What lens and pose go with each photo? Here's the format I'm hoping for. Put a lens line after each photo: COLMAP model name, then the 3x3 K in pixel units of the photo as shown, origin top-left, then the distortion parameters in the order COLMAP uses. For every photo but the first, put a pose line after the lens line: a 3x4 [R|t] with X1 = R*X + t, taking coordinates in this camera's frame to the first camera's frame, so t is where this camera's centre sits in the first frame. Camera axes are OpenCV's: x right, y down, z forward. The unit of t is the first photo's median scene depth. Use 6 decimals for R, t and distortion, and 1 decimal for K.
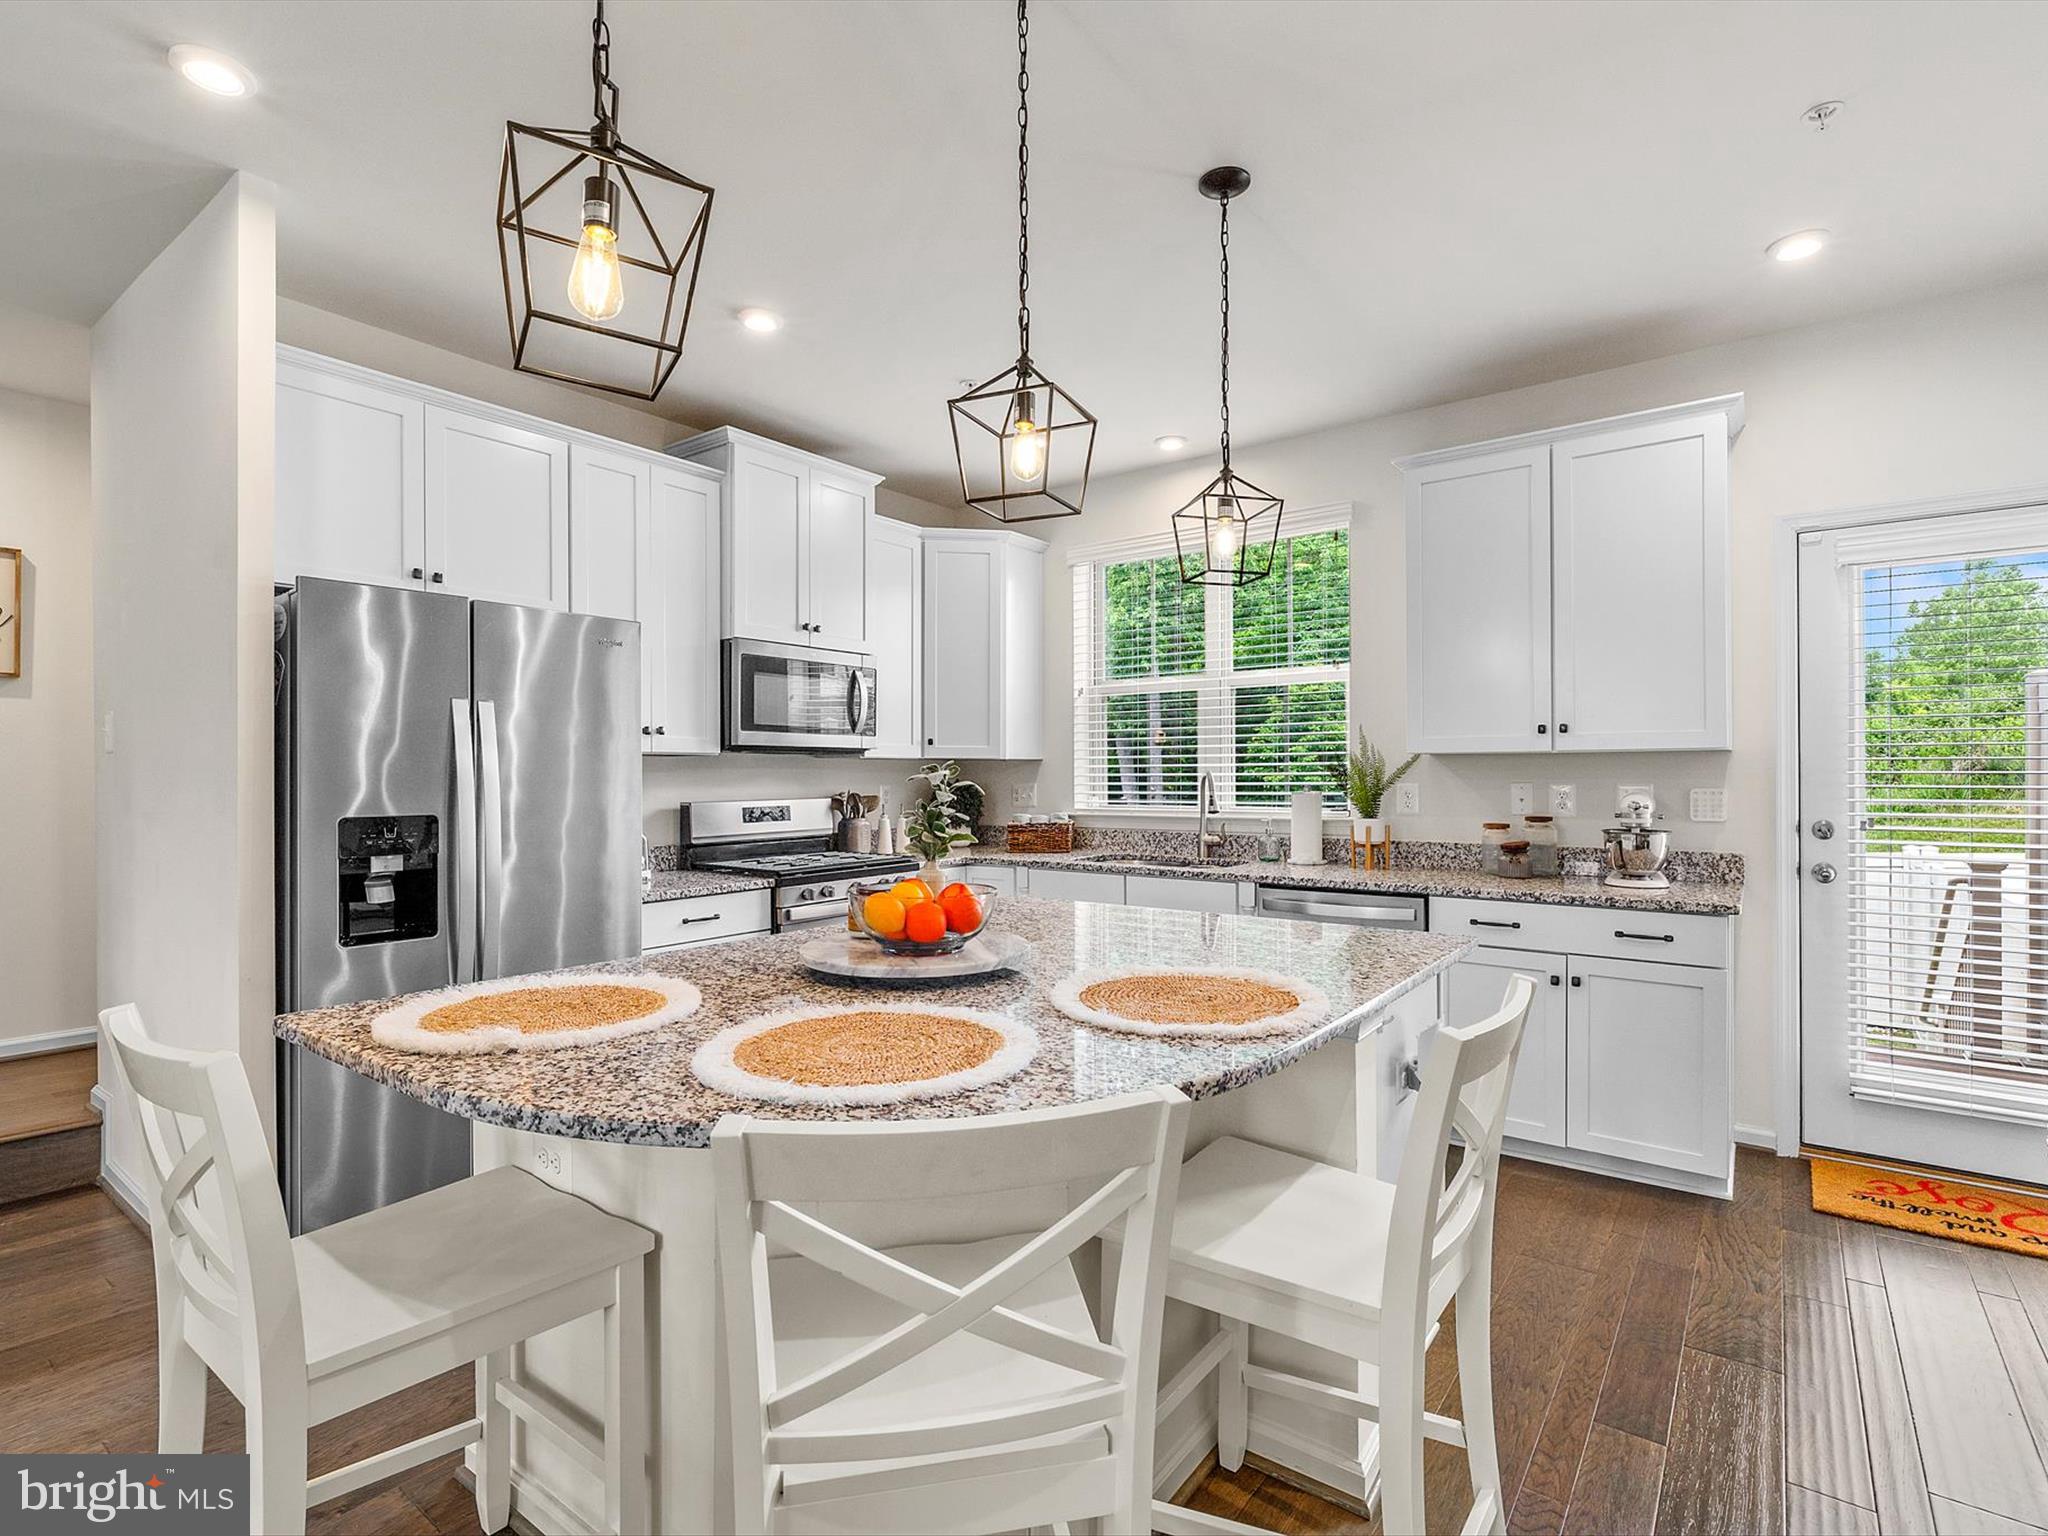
lens RADIAL K [[1007.0, 0, 1024.0], [0, 1007.0, 768.0], [0, 0, 1]] dist [0.005407, 0.000301]
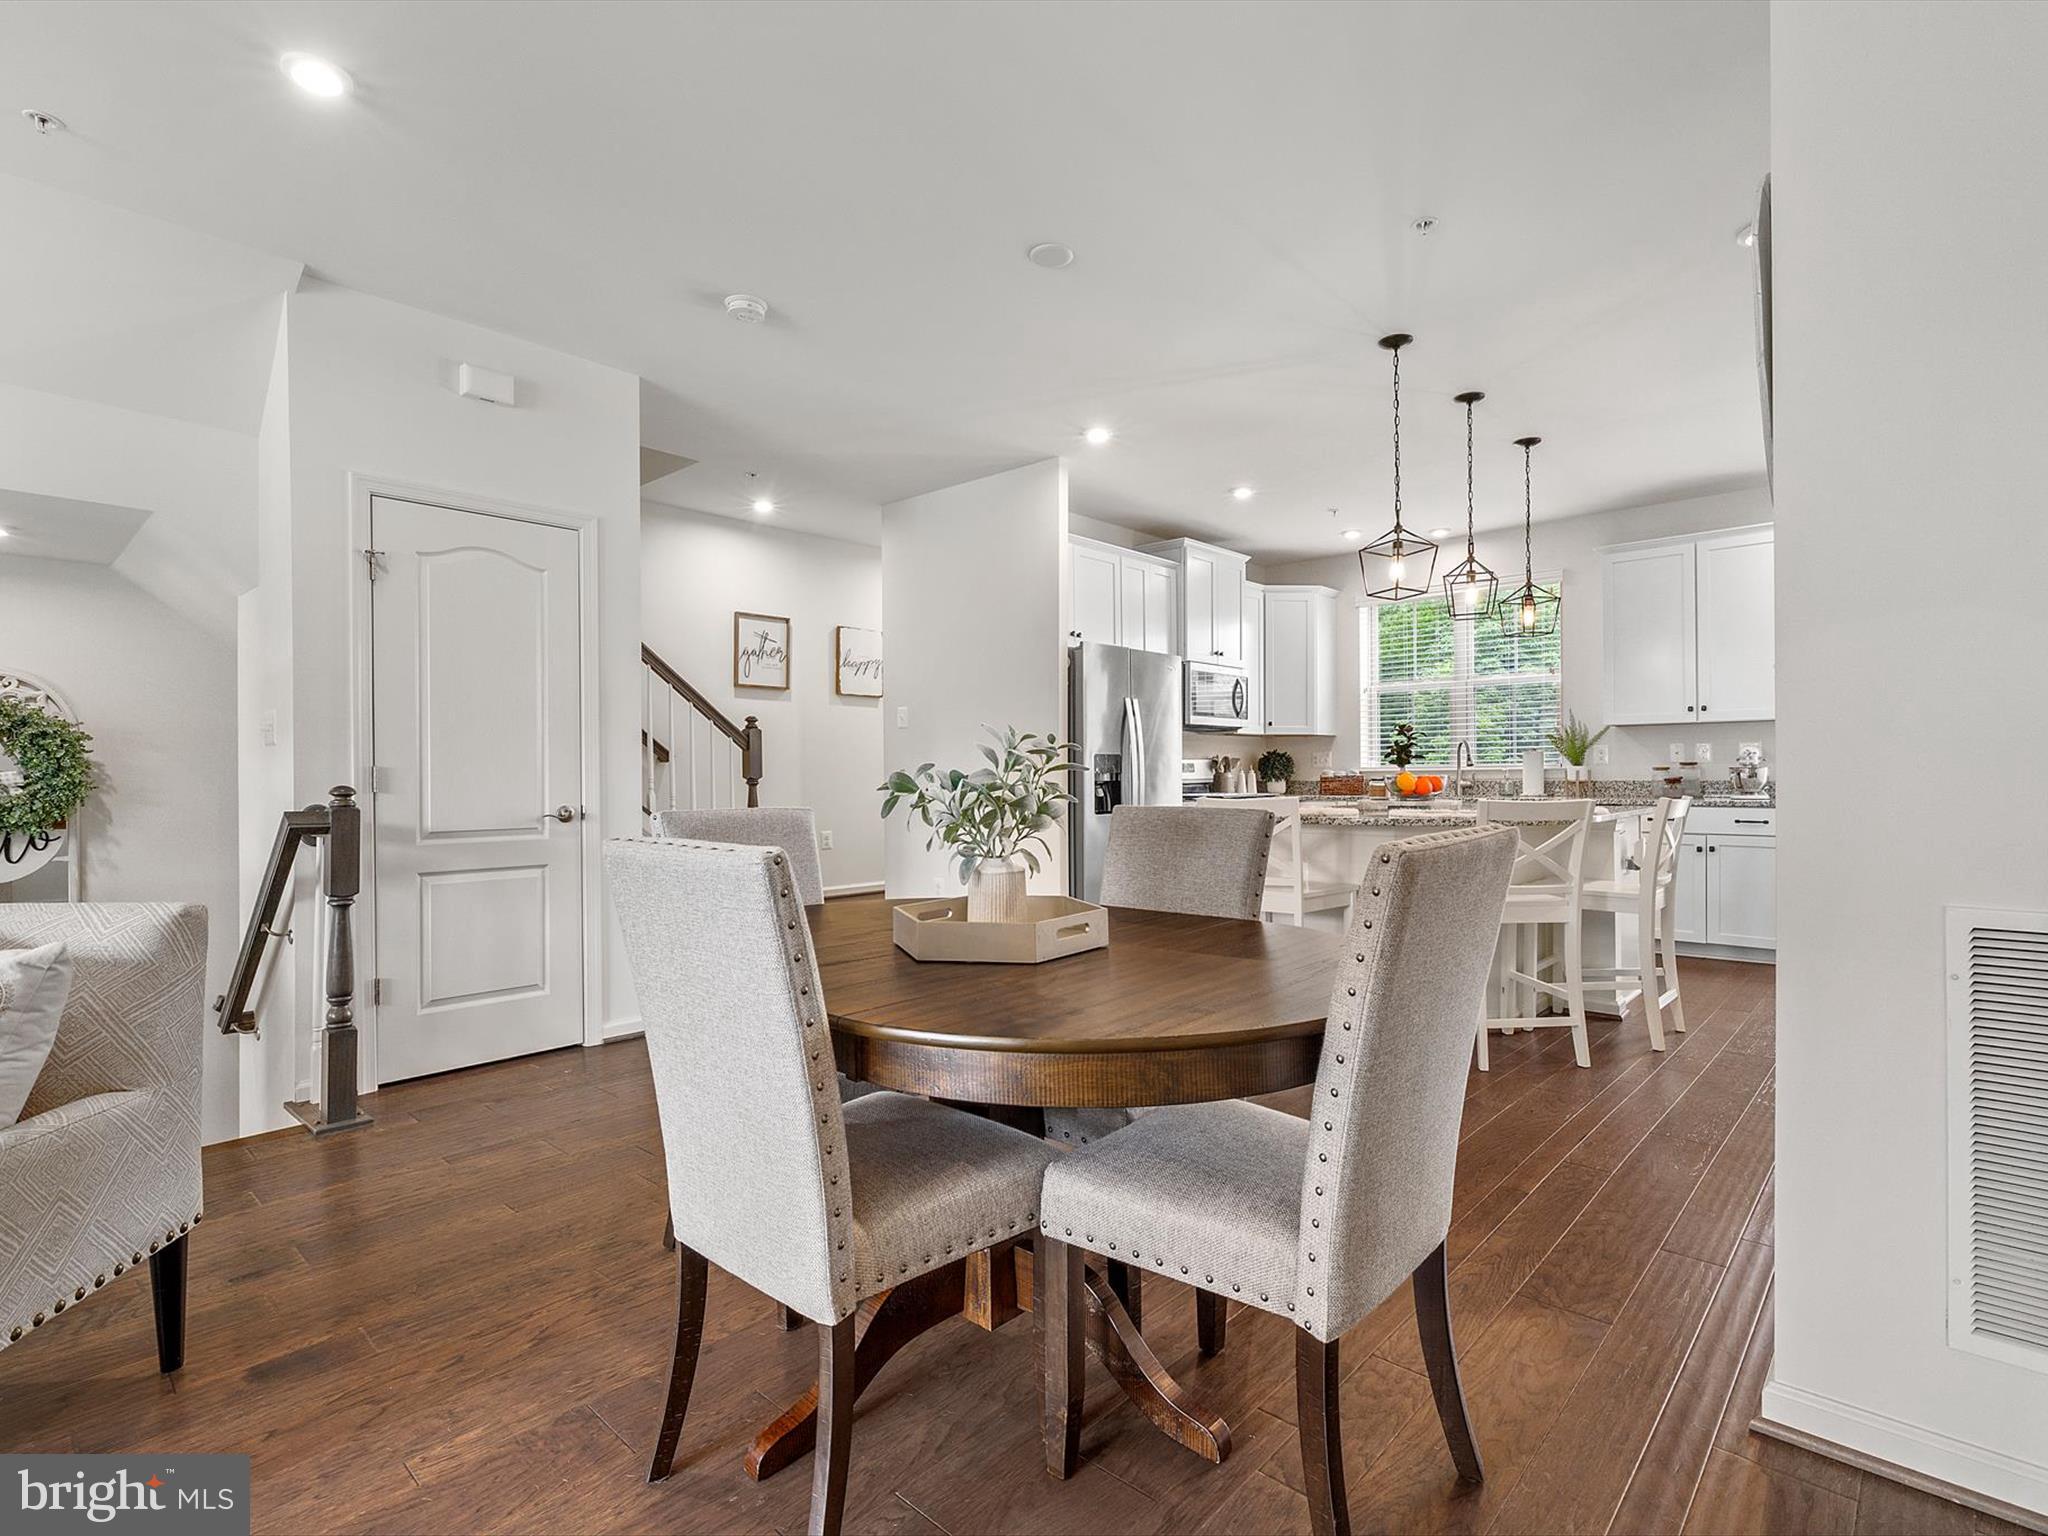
lens RADIAL K [[1007.6, 0, 1024.0], [0, 1007.6, 768.0], [0, 0, 1]] dist [0.000530, 0.000393]
pose [[0.994987, -0.004481, -0.099899, -0.386786], [0.004534, 0.999990, 0.000305, 0.049147], [0.099897, -0.000756, 0.994997, -0.713710]]
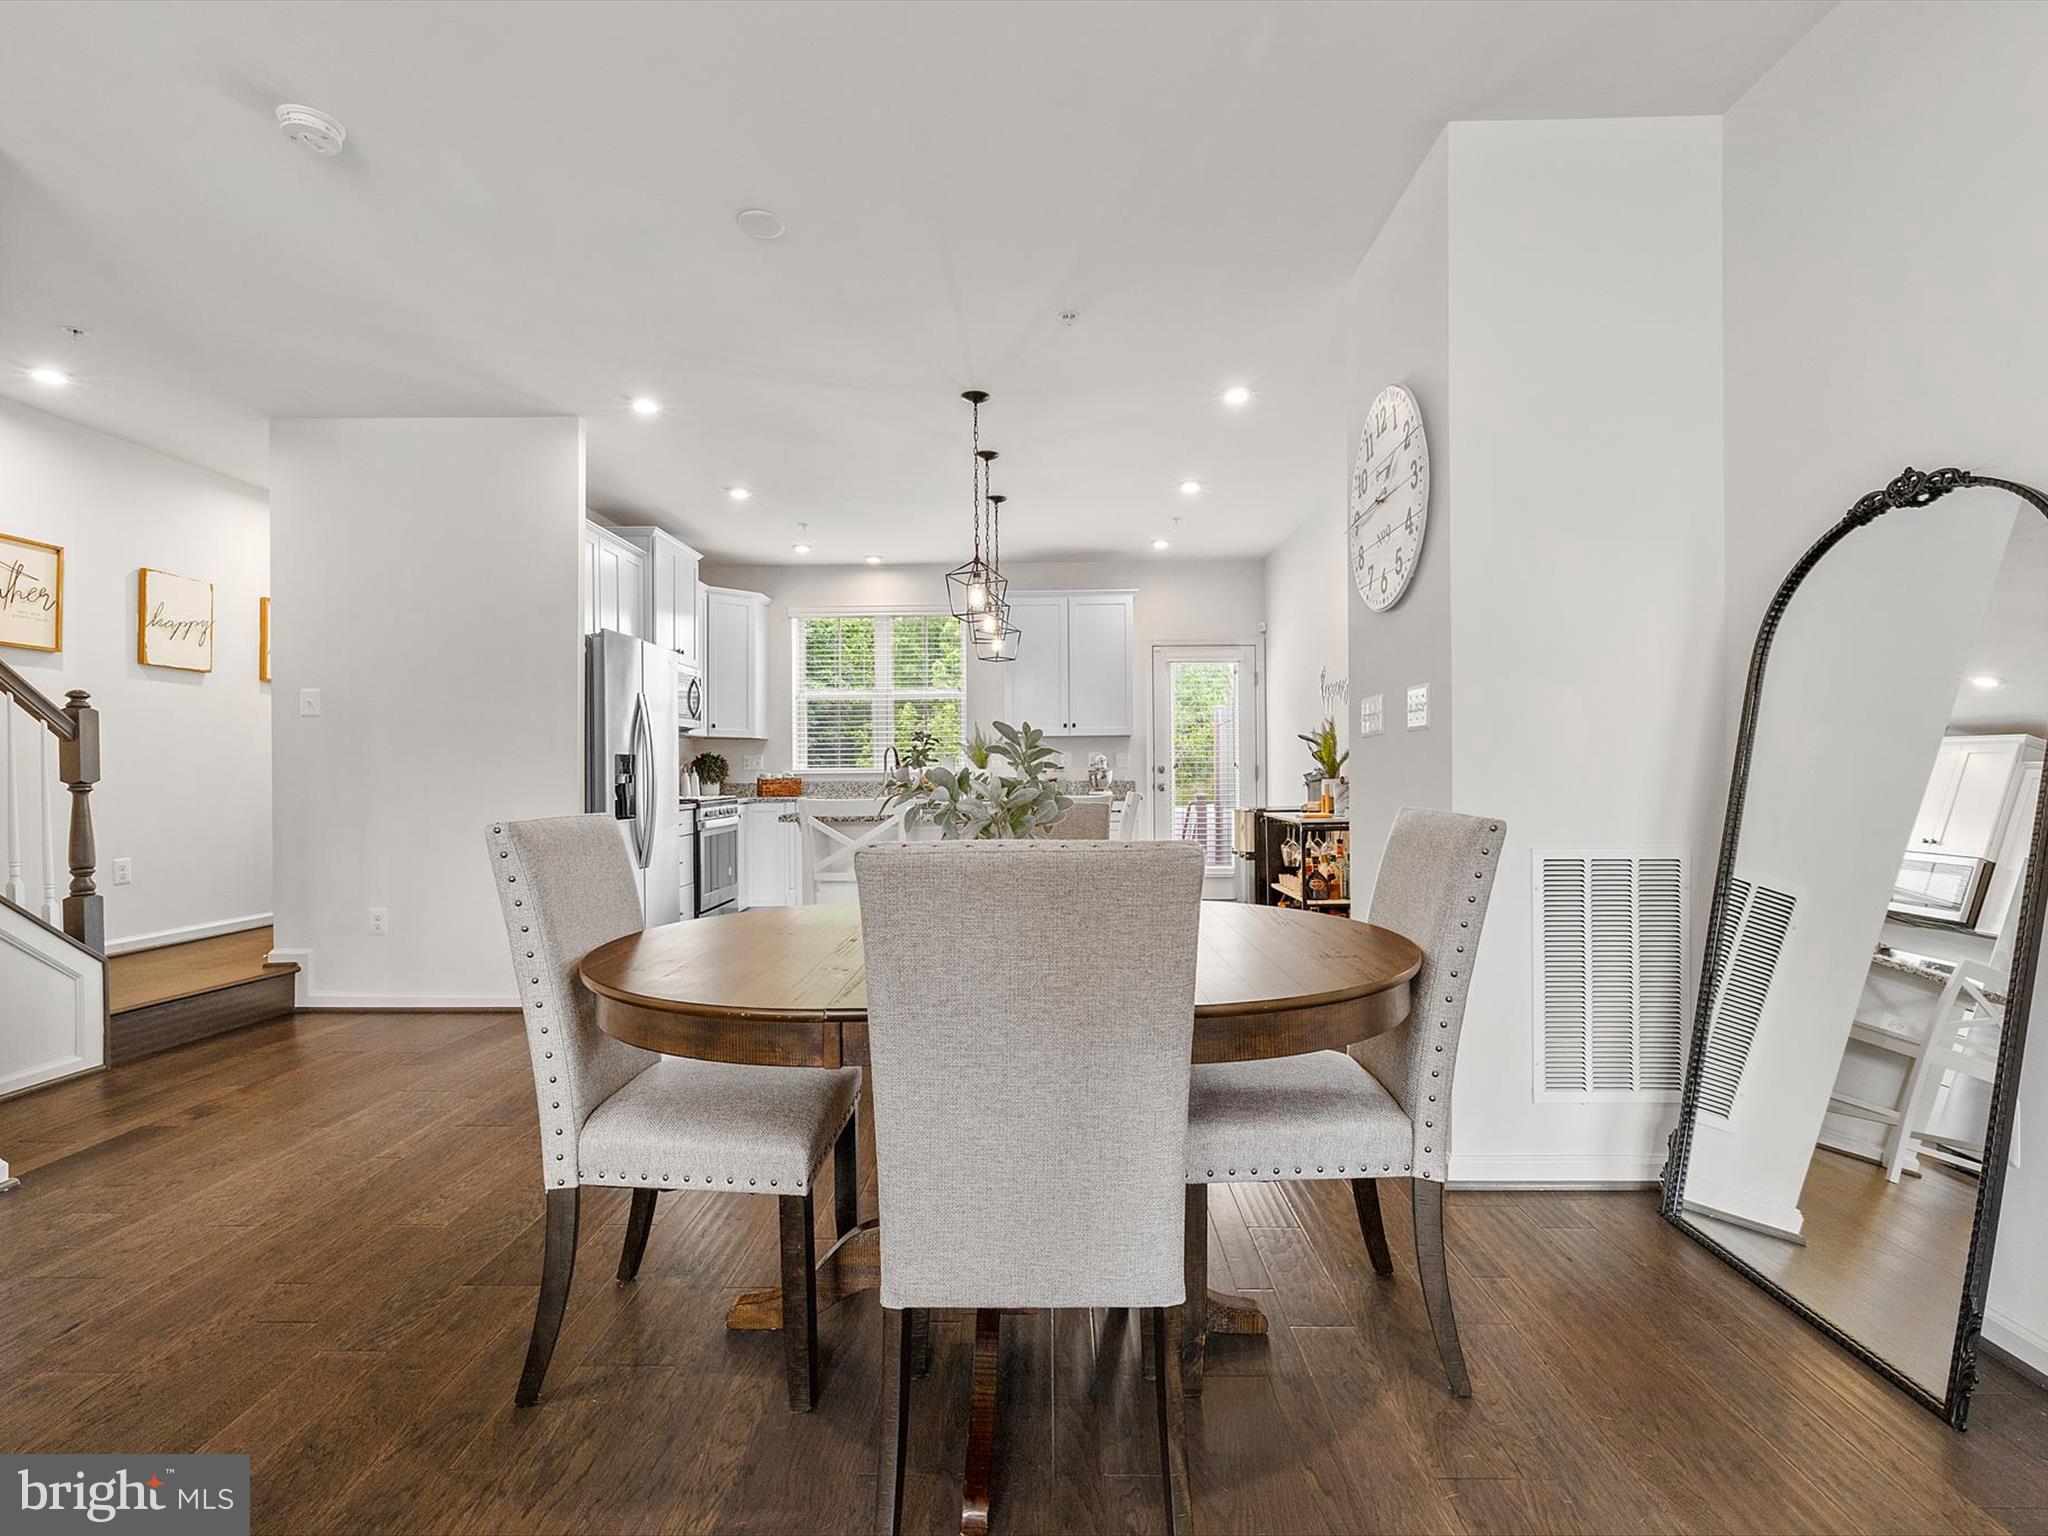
lens RADIAL K [[993.9, 0, 1024.0], [0, 993.9, 768.0], [0, 0, 1]] dist [0.005619, 0.000911]
pose [[0.816030, 0.000566, 0.578009, -0.717707], [0.000681, 0.999998, -0.001942, 0.051436], [-0.578009, 0.001979, 0.816028, -0.634373]]
